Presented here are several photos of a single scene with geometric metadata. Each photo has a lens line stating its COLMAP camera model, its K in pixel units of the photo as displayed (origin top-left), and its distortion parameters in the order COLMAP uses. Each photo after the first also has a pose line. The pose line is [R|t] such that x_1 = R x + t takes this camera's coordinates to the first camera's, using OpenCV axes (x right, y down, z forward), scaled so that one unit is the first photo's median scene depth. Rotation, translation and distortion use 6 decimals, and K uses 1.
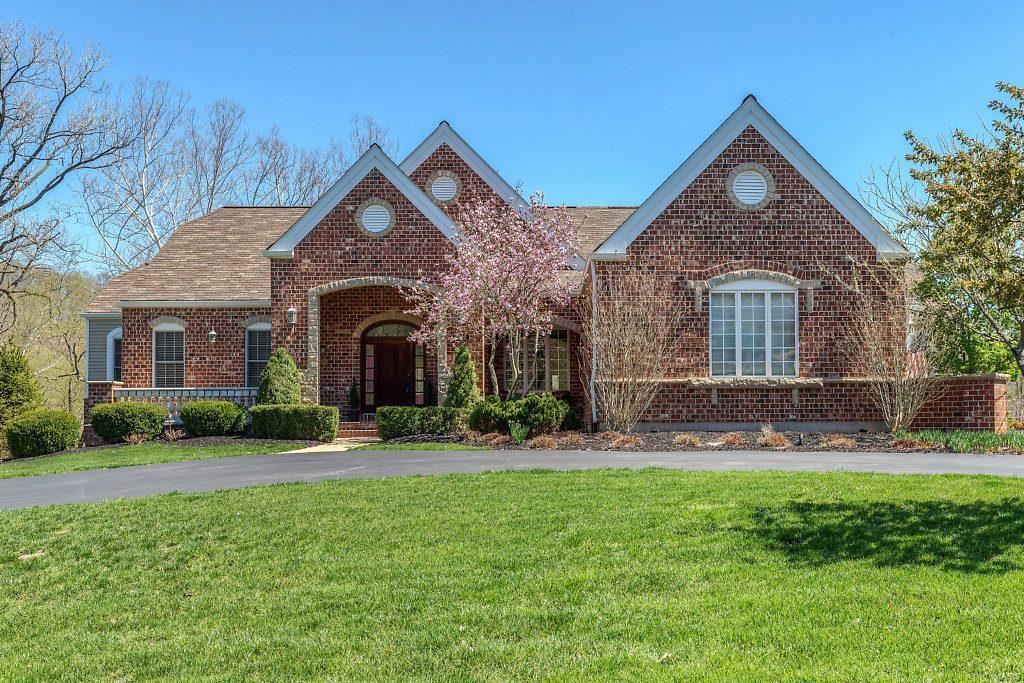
lens RADIAL K [[1009.0, 0, 558.2], [0, 1009.0, 384.1], [0, 0, 1]] dist [0.004317, -0.001652]
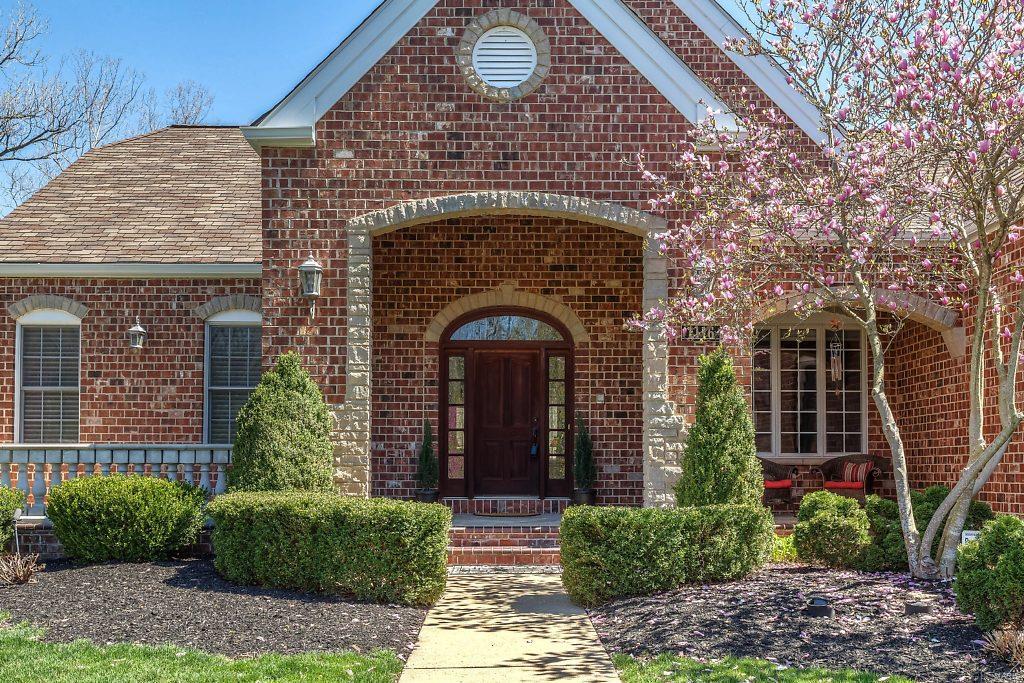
lens RADIAL K [[1000.9, 0, 511.7], [0, 1000.9, 436.0], [0, 0, 1]] dist [-0.001270, -0.002024]
pose [[0.999916, 0.008467, -0.009816, -0.172592], [-0.008401, 0.999942, 0.006689, -0.004553], [0.009872, -0.006606, 0.999929, 0.571299]]
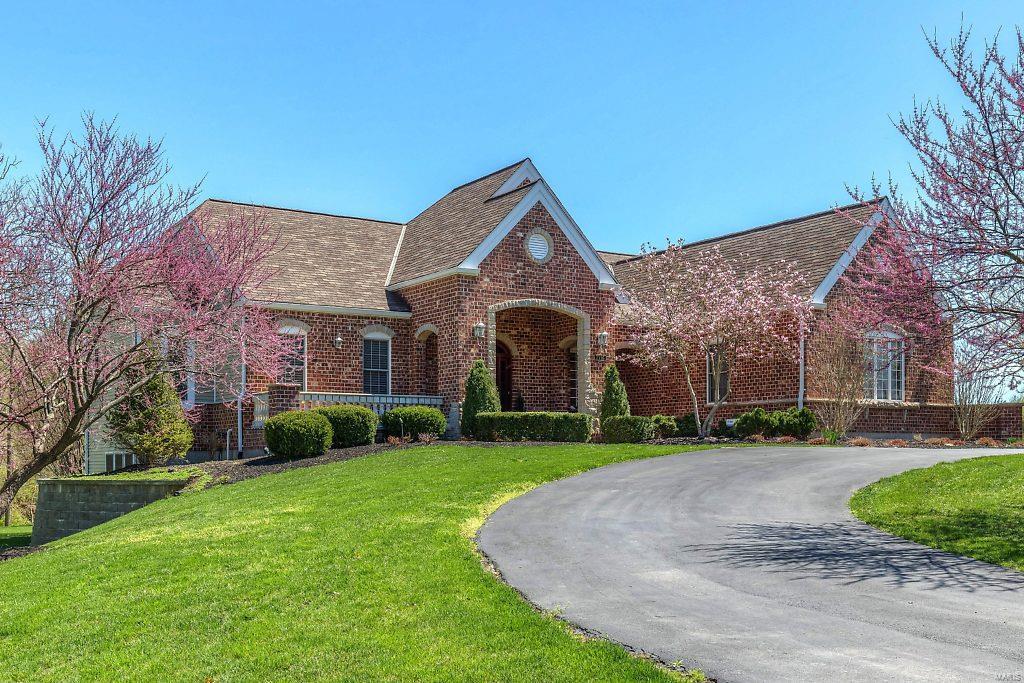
lens RADIAL K [[1137.2, 0, 511.8], [0, 1137.2, 412.3], [0, 0, 1]] dist [0.001666, -0.001906]
pose [[0.844061, 0.026752, 0.535579, -0.871040], [-0.024354, 0.999637, -0.011550, 0.032480], [-0.535693, -0.003295, 0.844406, -0.036936]]
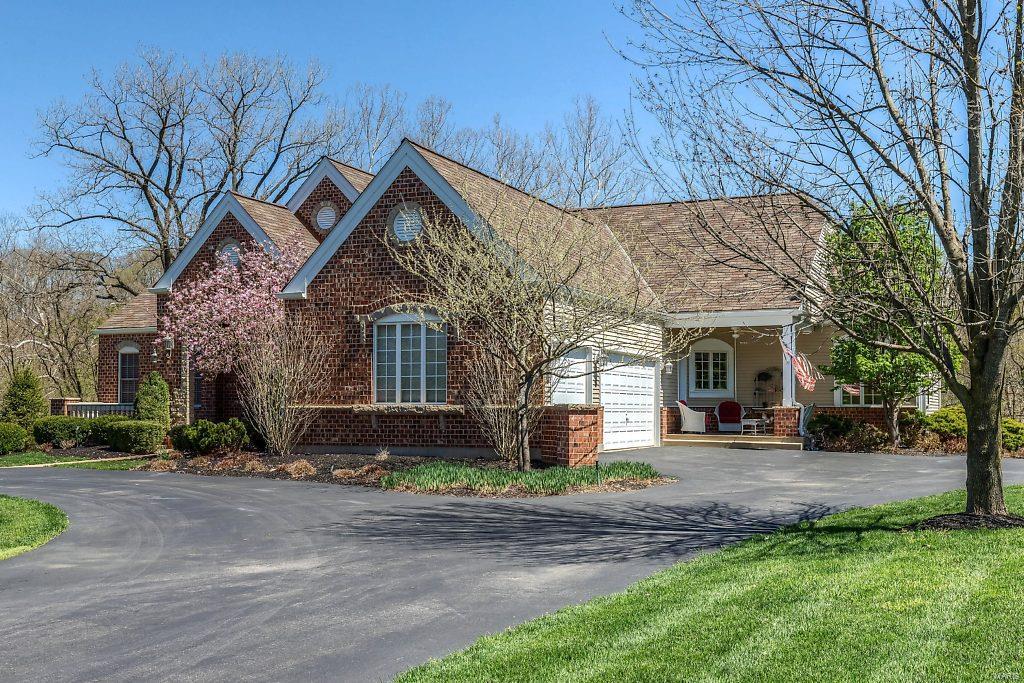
lens RADIAL K [[1144.7, 0, 511.3], [0, 1144.7, 357.2], [0, 0, 1]] dist [0.000229, -0.000464]
pose [[0.909643, -0.013391, -0.415176, 0.642712], [0.012707, 0.999910, -0.004410, -0.040118], [0.415197, -0.001264, 0.909731, -0.040316]]
